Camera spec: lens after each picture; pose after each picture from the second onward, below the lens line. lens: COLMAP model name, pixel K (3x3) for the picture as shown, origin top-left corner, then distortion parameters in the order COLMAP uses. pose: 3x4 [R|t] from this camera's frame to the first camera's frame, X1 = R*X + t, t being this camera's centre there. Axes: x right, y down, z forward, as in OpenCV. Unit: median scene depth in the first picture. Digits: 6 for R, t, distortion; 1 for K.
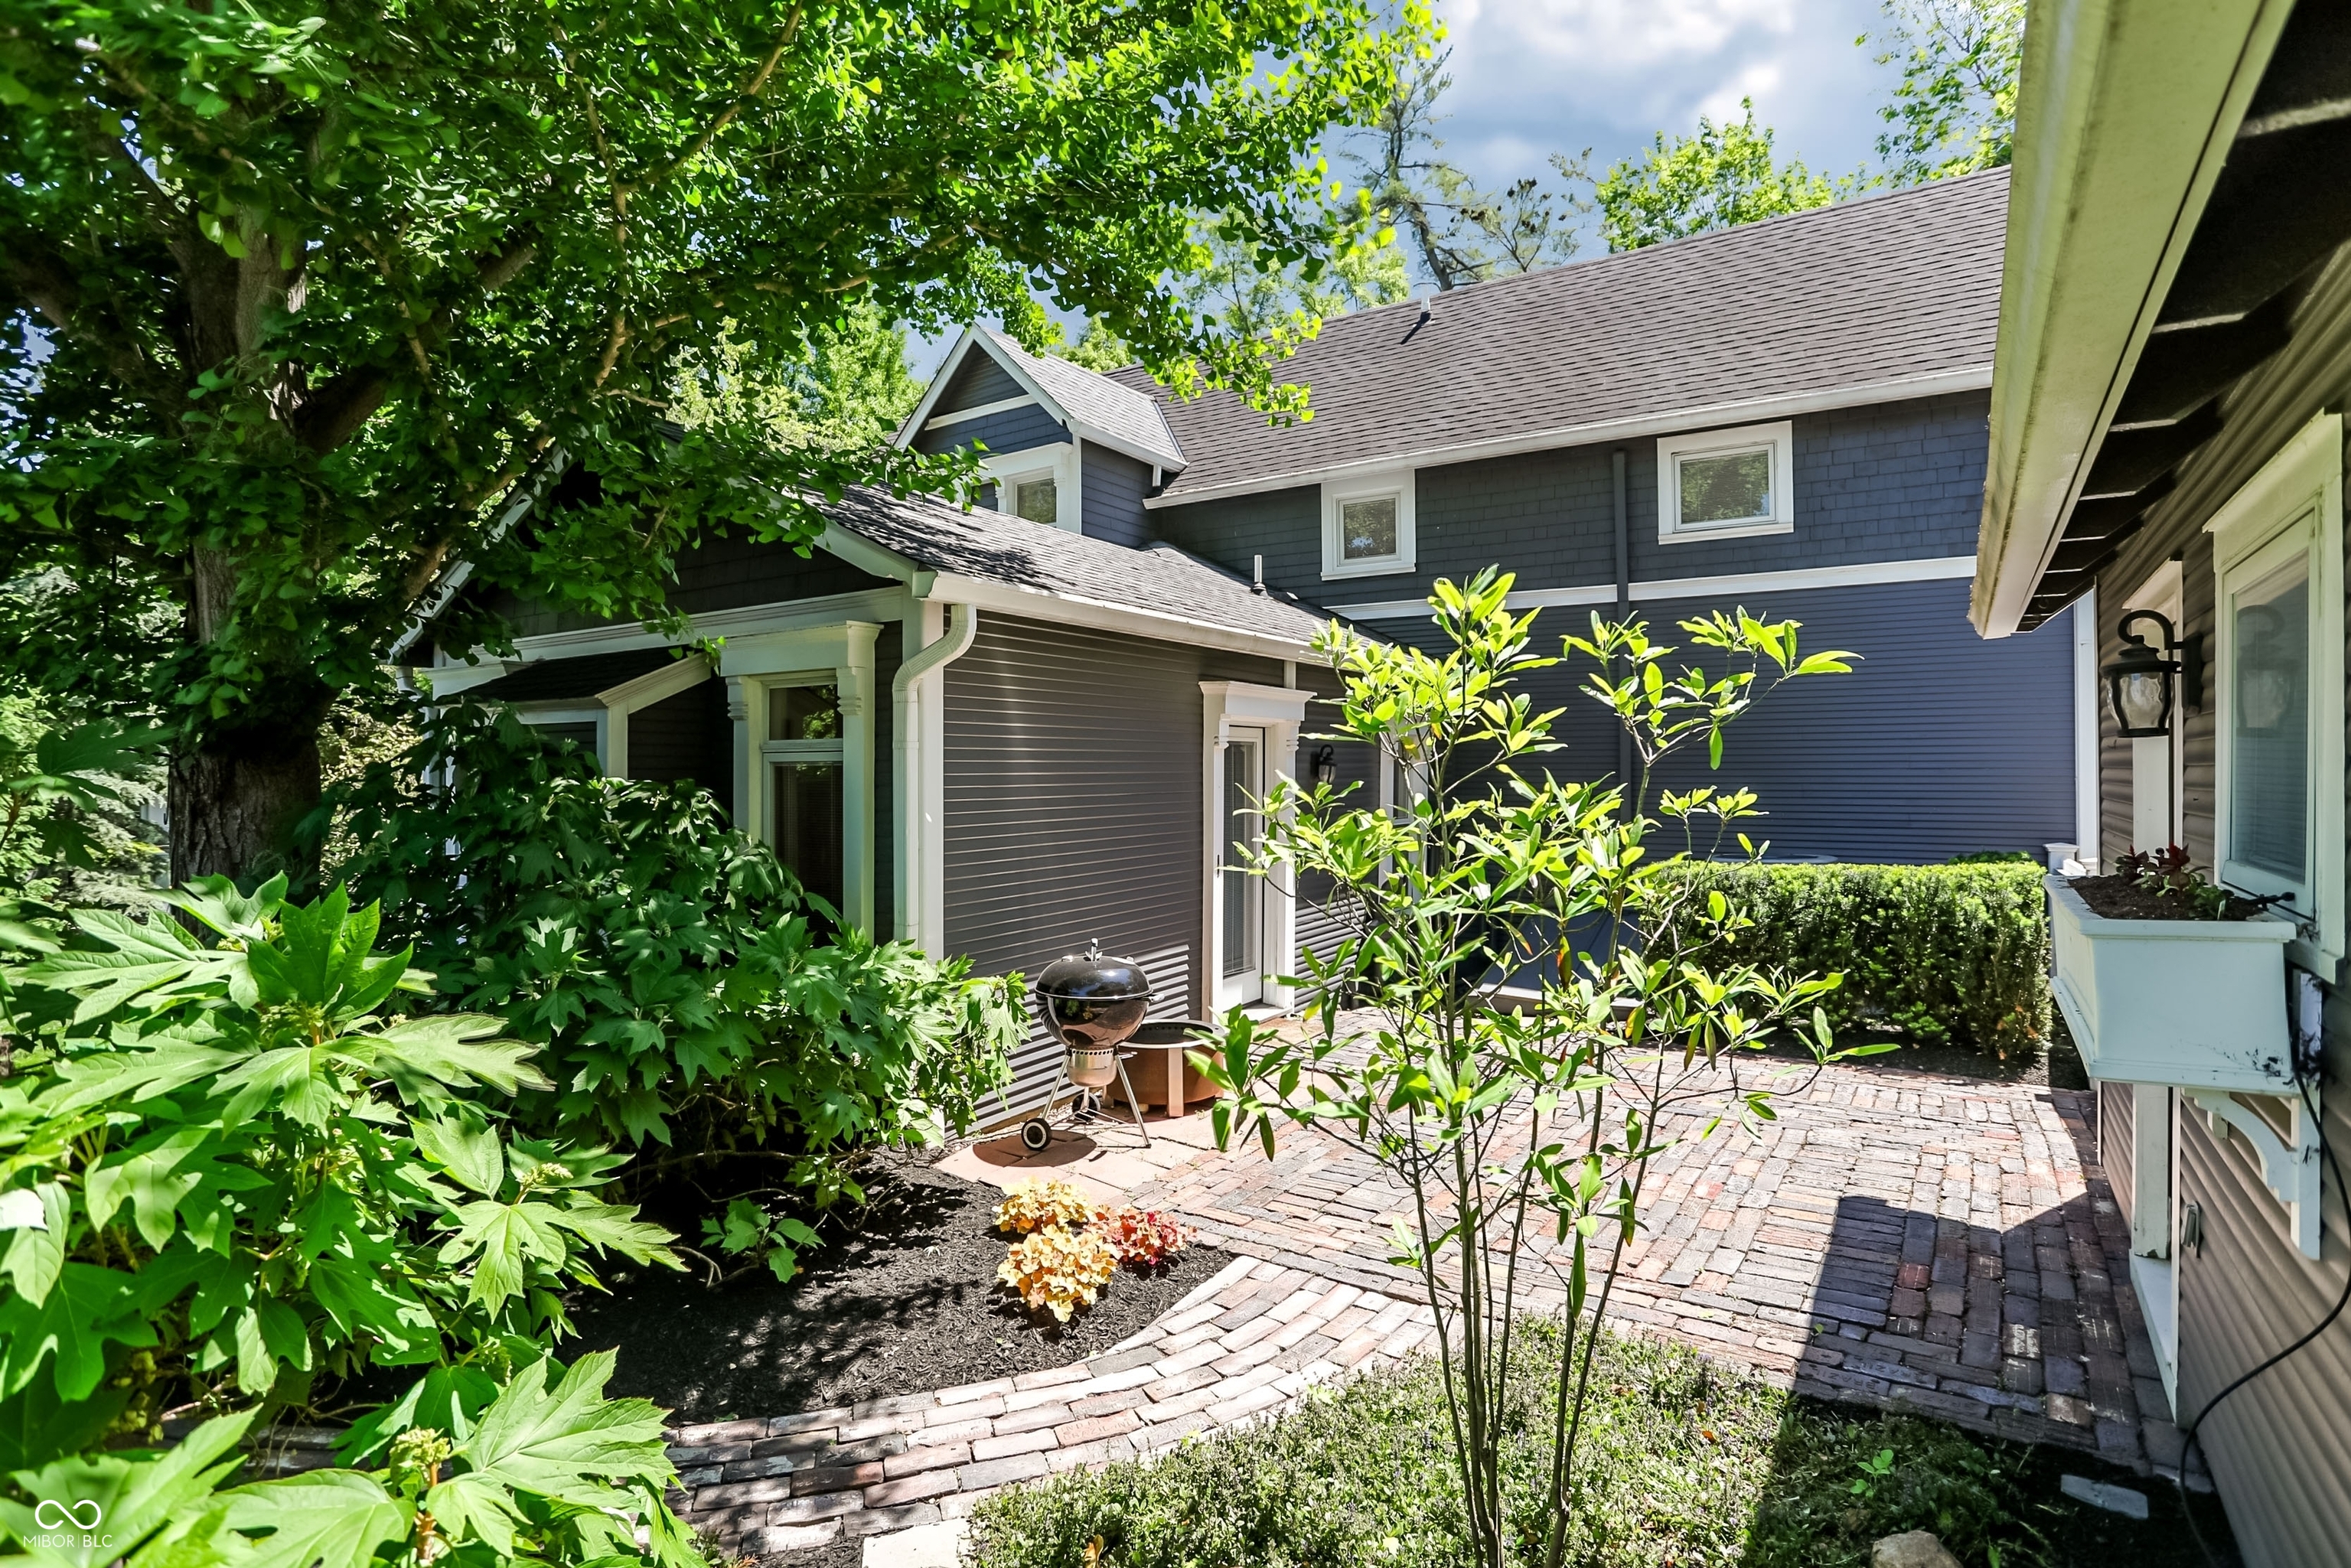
lens RADIAL K [[1182.7, 0, 1213.6], [0, 1182.7, 729.2], [0, 0, 1]] dist [-0.052979, 0.028260]
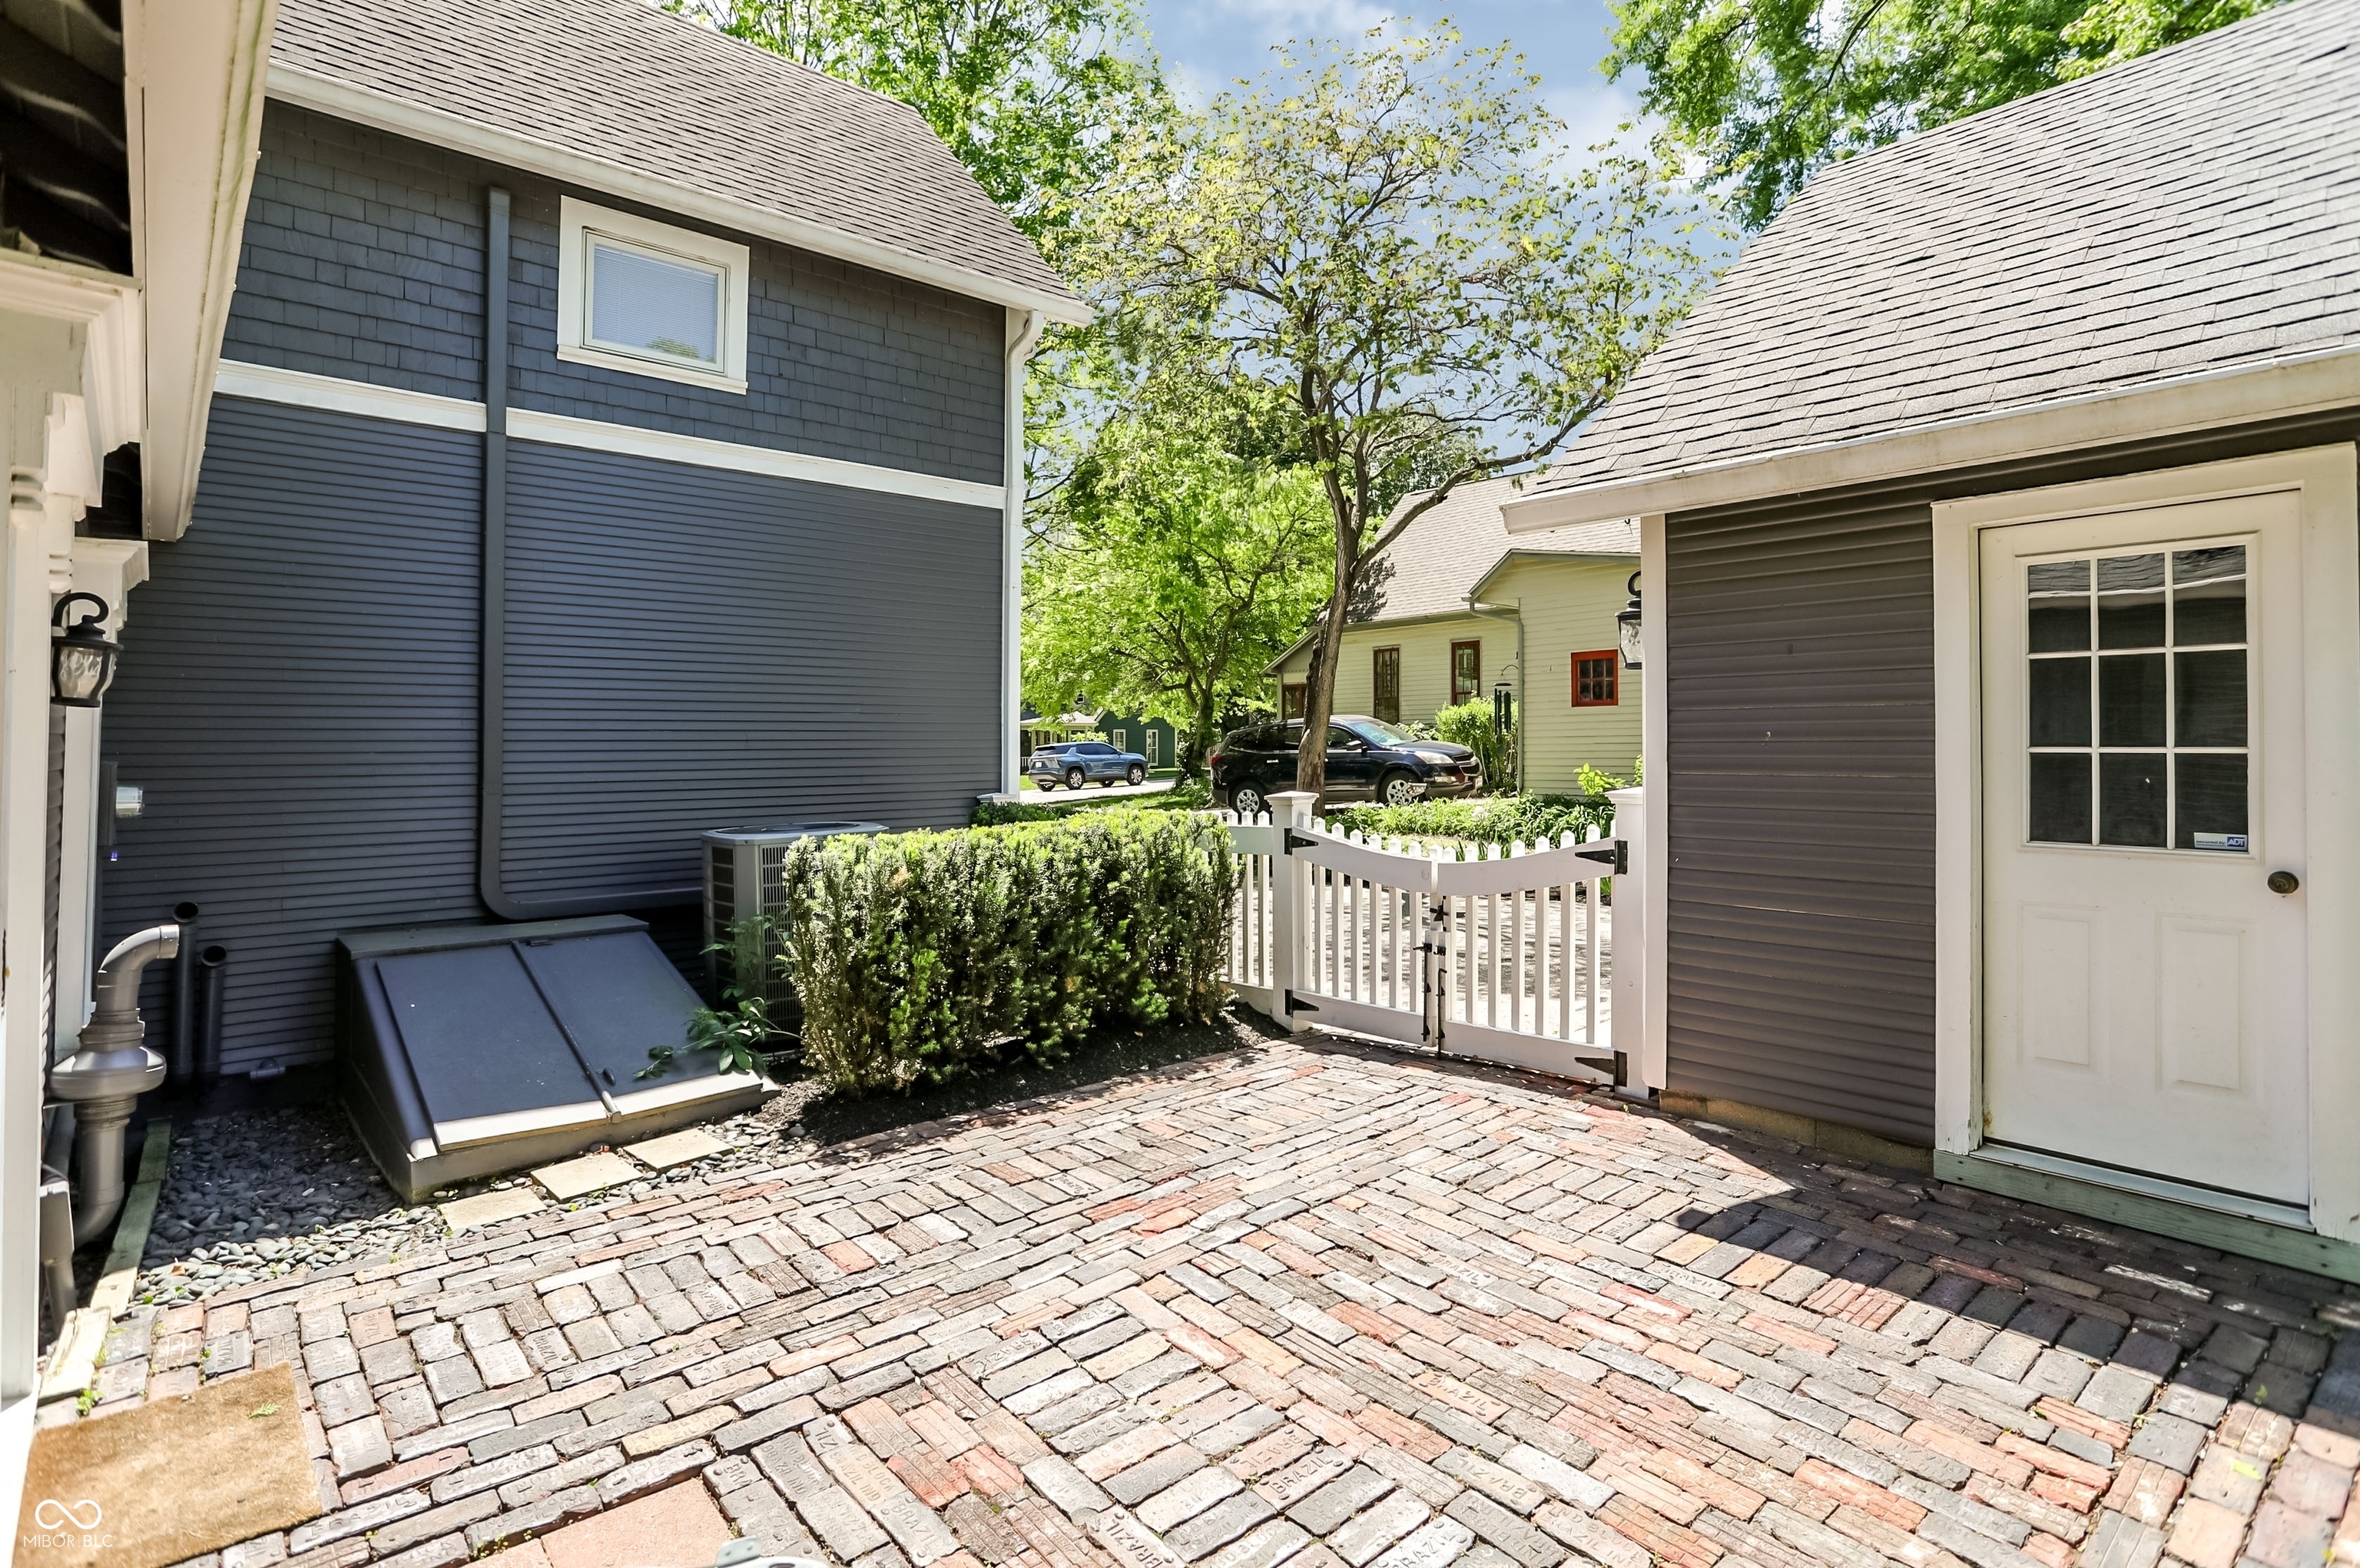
lens RADIAL K [[1154.9, 0, 1203.5], [0, 1154.9, 728.9], [0, 0, 1]] dist [-0.053725, 0.024509]
pose [[0.276694, 0.014223, 0.960853, -0.167743], [-0.026089, 0.999633, -0.007285, 0.058998], [-0.960604, -0.023052, 0.276964, 0.710585]]
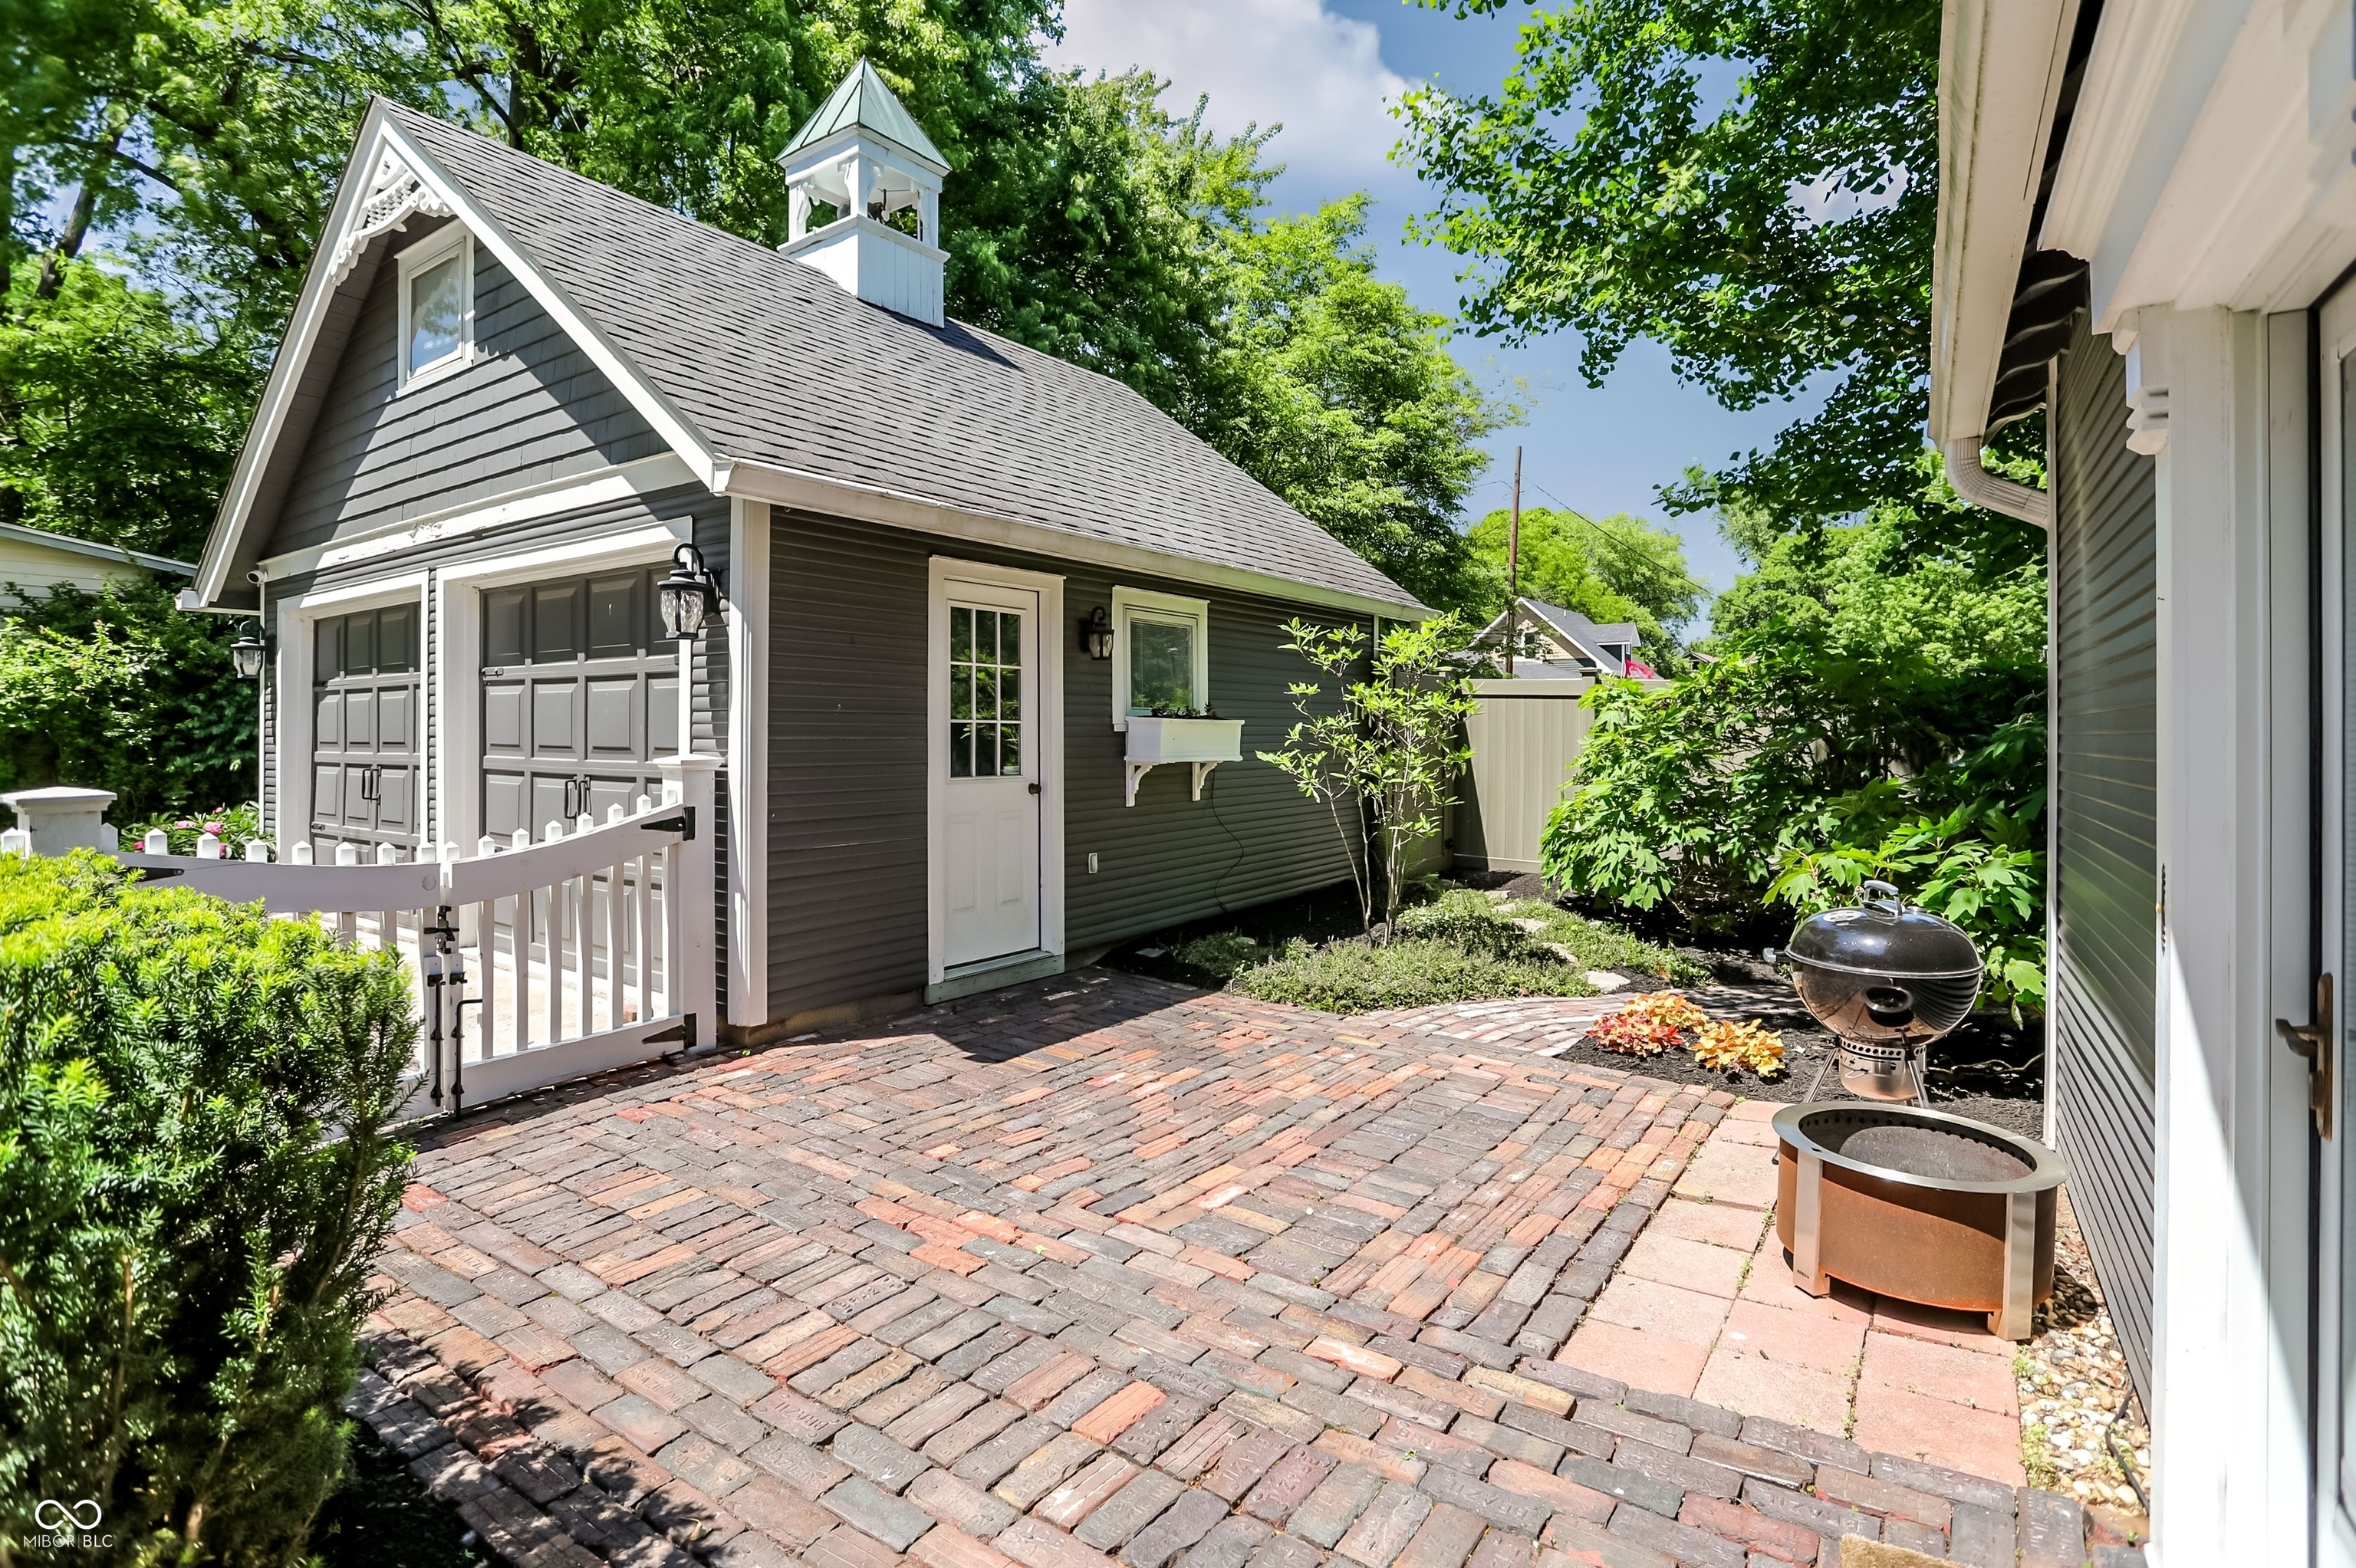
lens RADIAL K [[1136.6, 0, 1178.0], [0, 1136.6, 784.0], [0, 0, 1]] dist [-0.062802, 0.024652]
pose [[-0.998979, -0.001812, 0.045149, 0.215824], [-0.001411, 0.999959, 0.008898, 0.092324], [-0.045163, 0.008825, -0.998941, 1.296093]]
